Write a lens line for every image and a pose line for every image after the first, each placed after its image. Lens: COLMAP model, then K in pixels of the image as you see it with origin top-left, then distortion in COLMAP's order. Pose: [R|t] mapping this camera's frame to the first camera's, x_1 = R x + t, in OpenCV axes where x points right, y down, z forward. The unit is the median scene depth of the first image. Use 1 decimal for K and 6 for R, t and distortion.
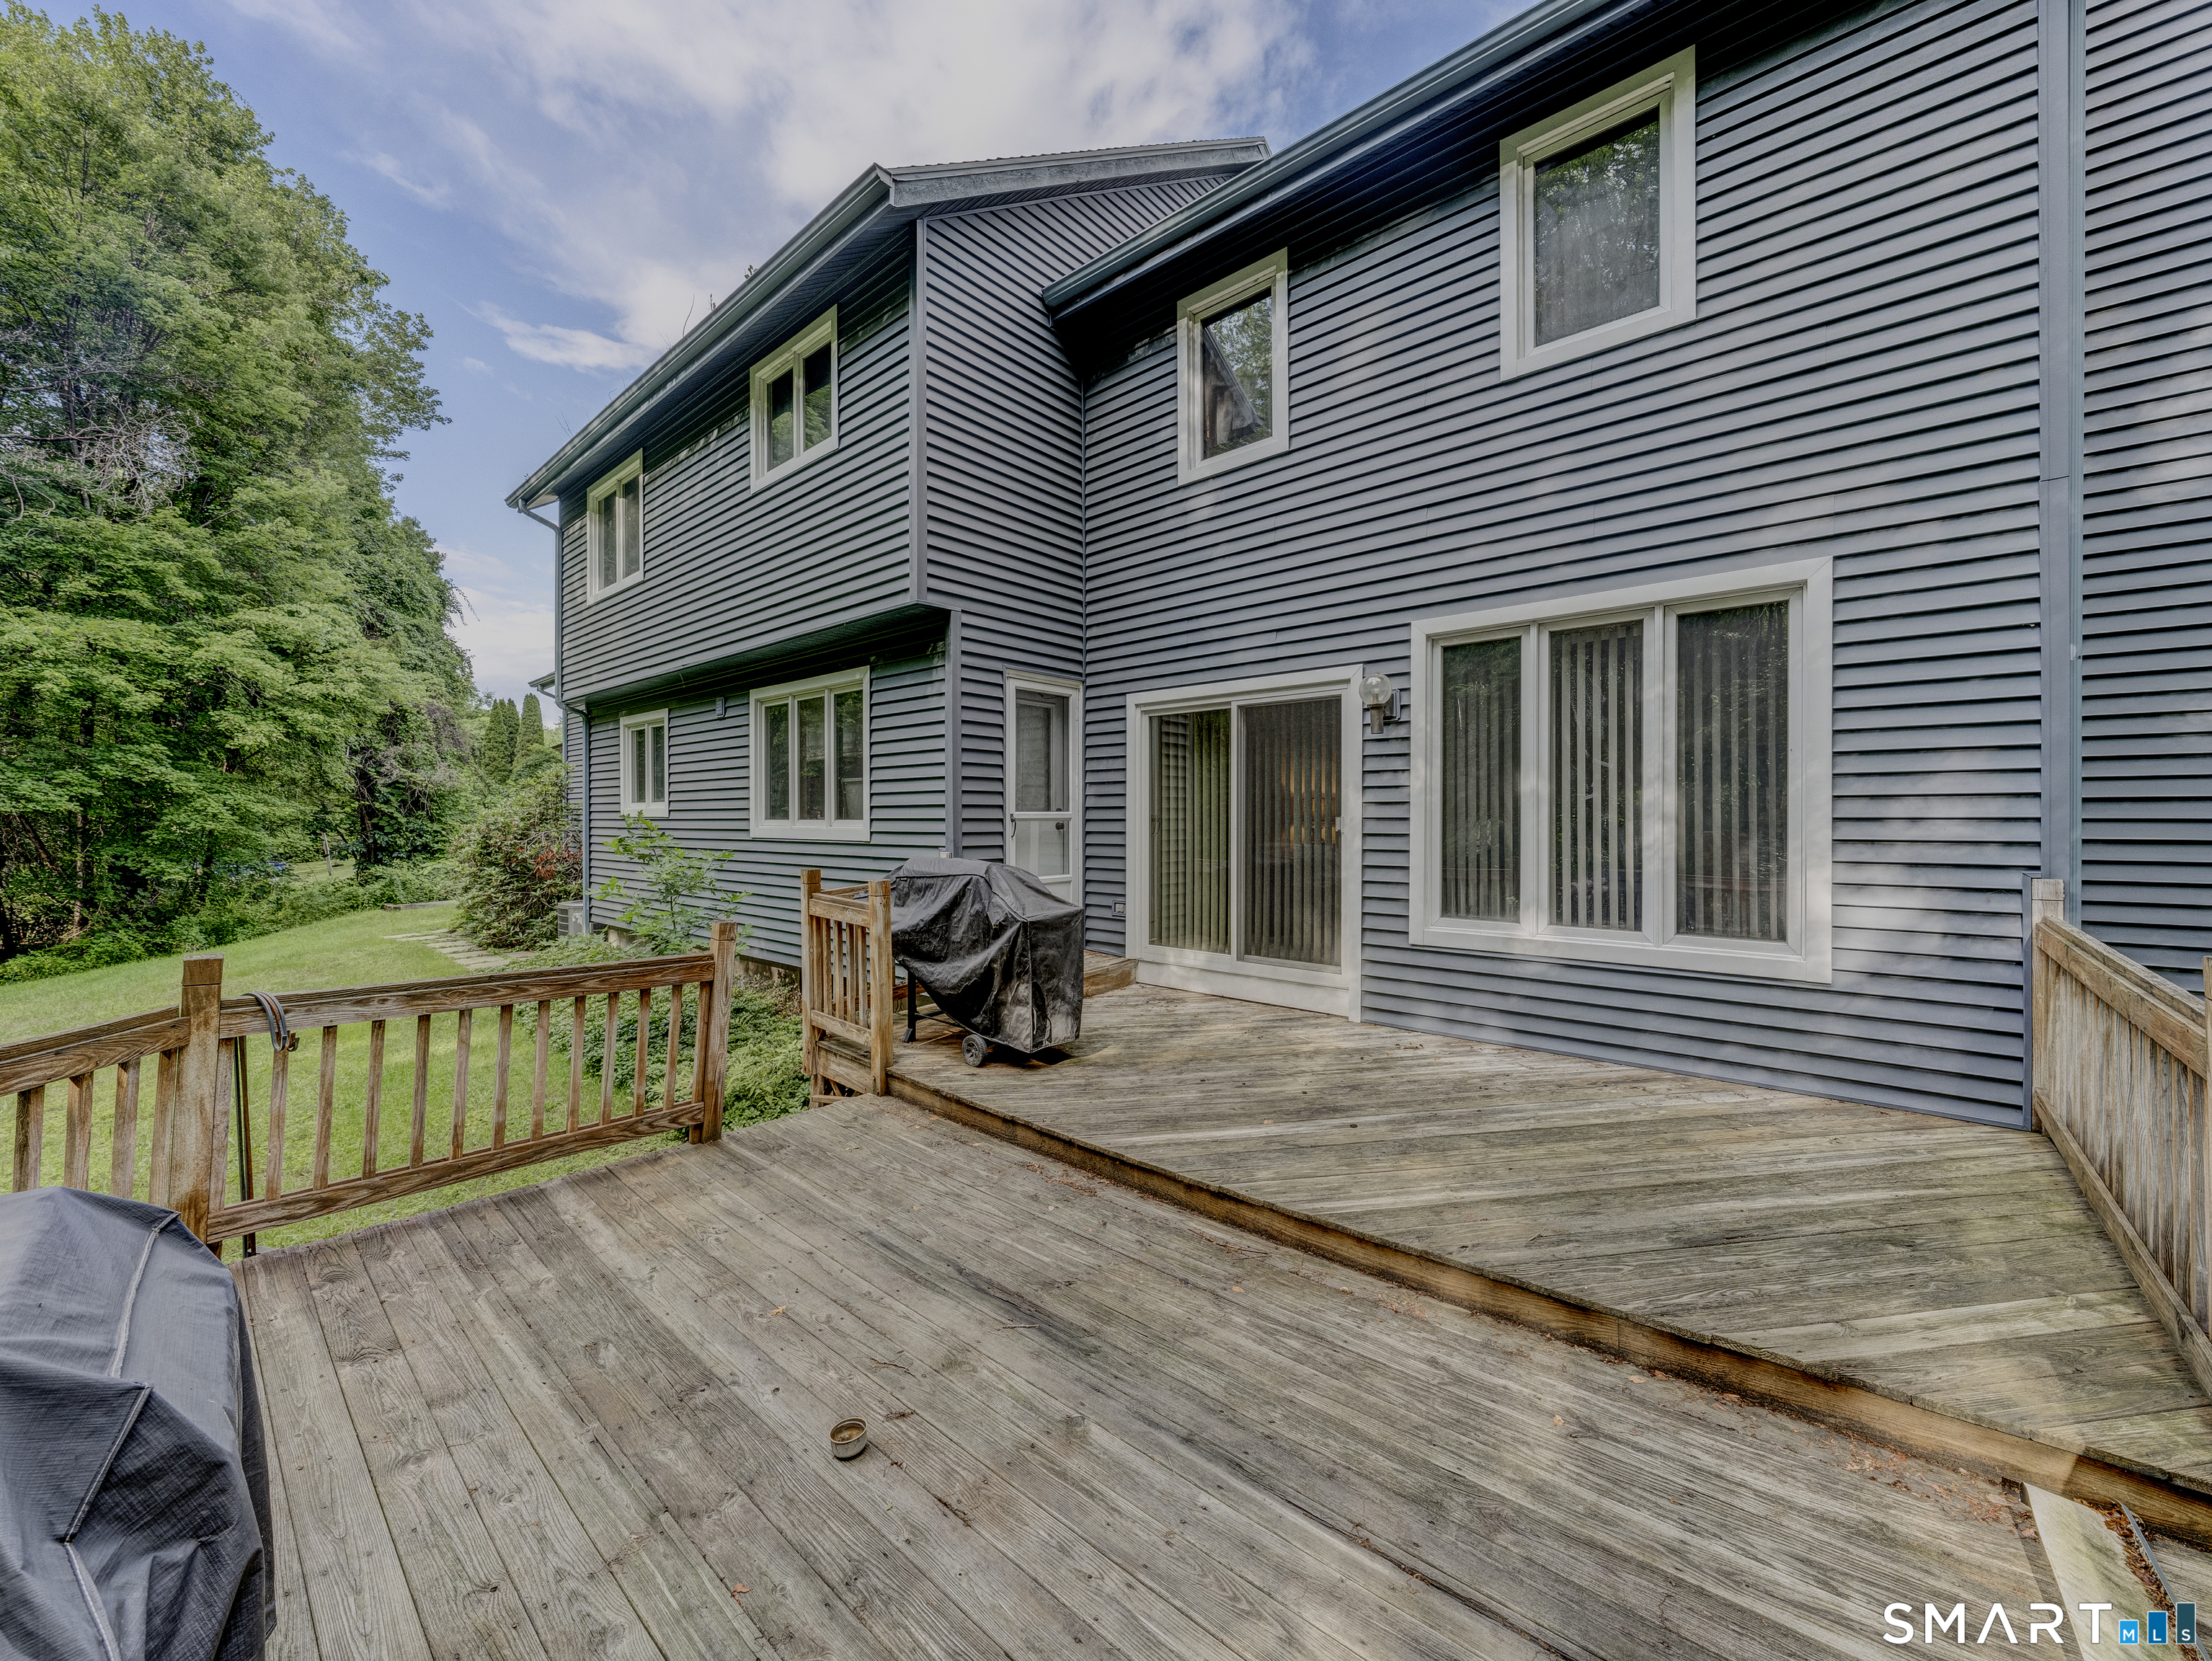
lens RADIAL K [[827.0, 0, 1106.0], [0, 827.0, 830.5], [0, 0, 1]] dist [-0.001617, 0.000137]
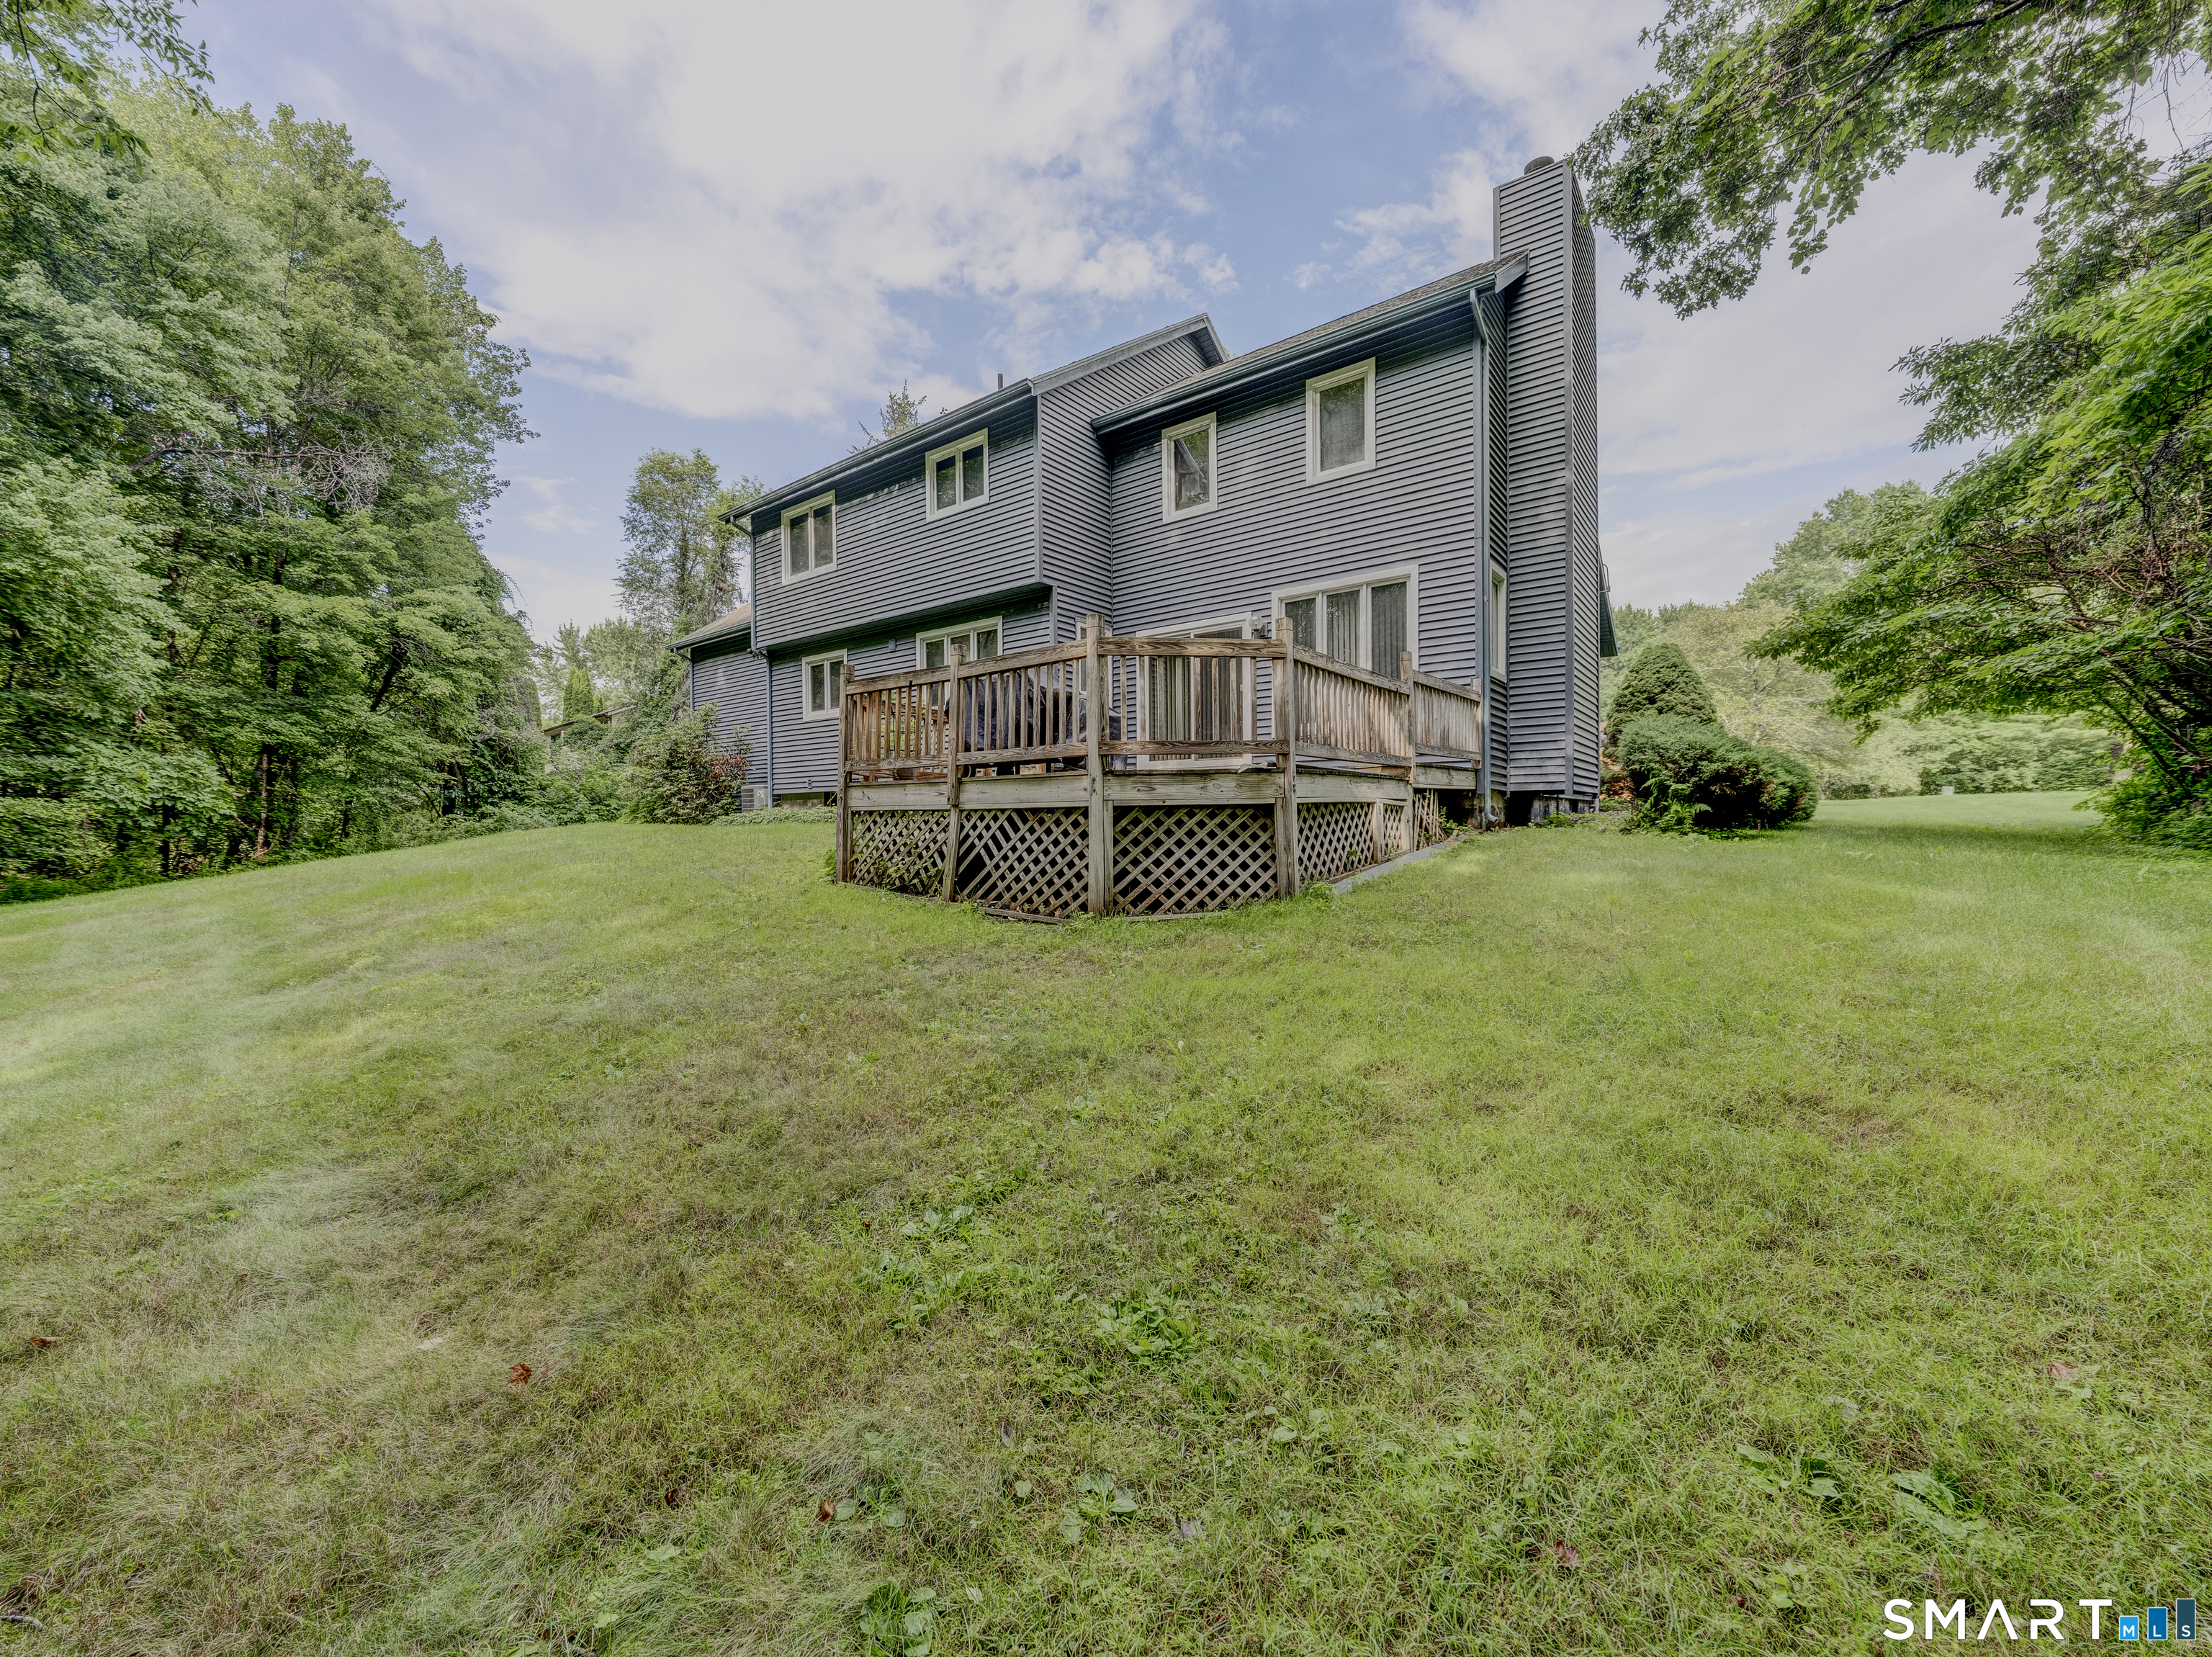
lens RADIAL K [[863.3, 0, 1106.0], [0, 863.3, 828.5], [0, 0, 1]] dist [0.000528, -0.000102]
pose [[0.998909, -0.005715, 0.046347, -0.140194], [0.006061, 0.999955, -0.007330, 0.305816], [-0.046303, 0.007603, 0.998898, -0.990326]]
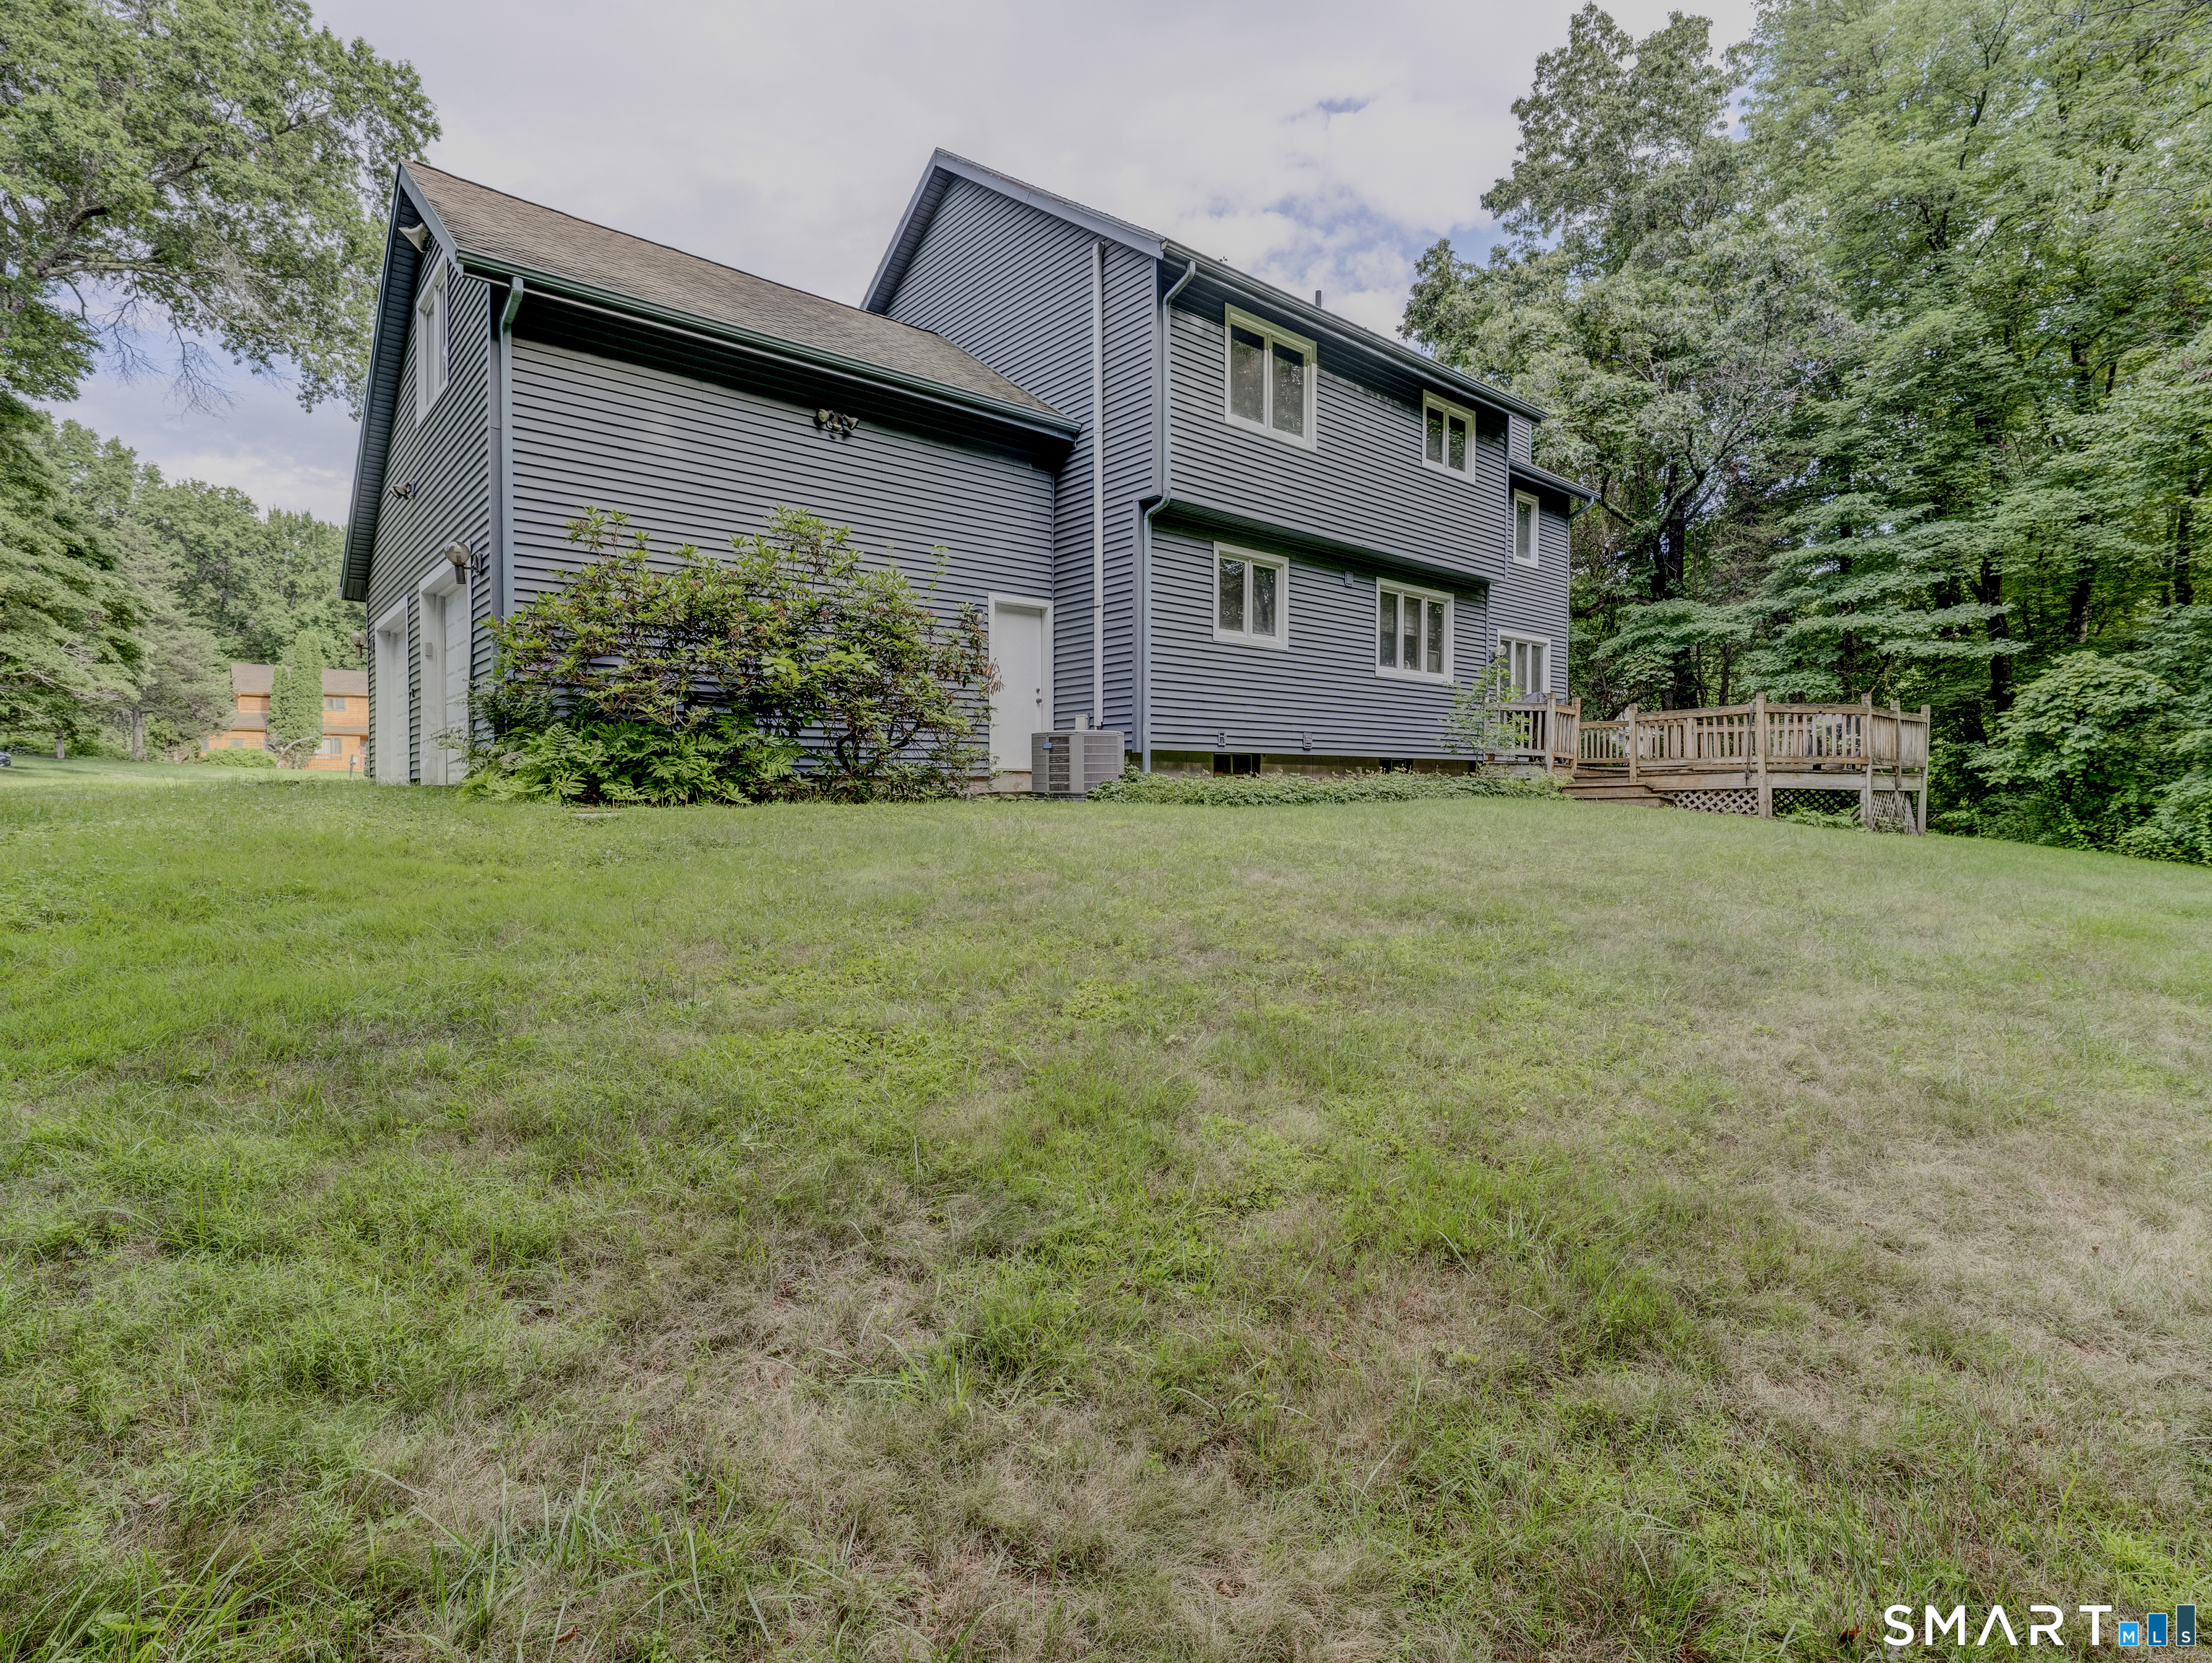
lens RADIAL K [[1080.0, 0, 1106.0], [0, 1080.0, 831.5], [0, 0, 1]] dist [-0.000257, -0.000039]
pose [[0.155155, -0.034447, 0.987289, -2.928893], [0.012042, 0.999384, 0.032977, 0.263761], [-0.987817, 0.006772, 0.155474, 1.412754]]
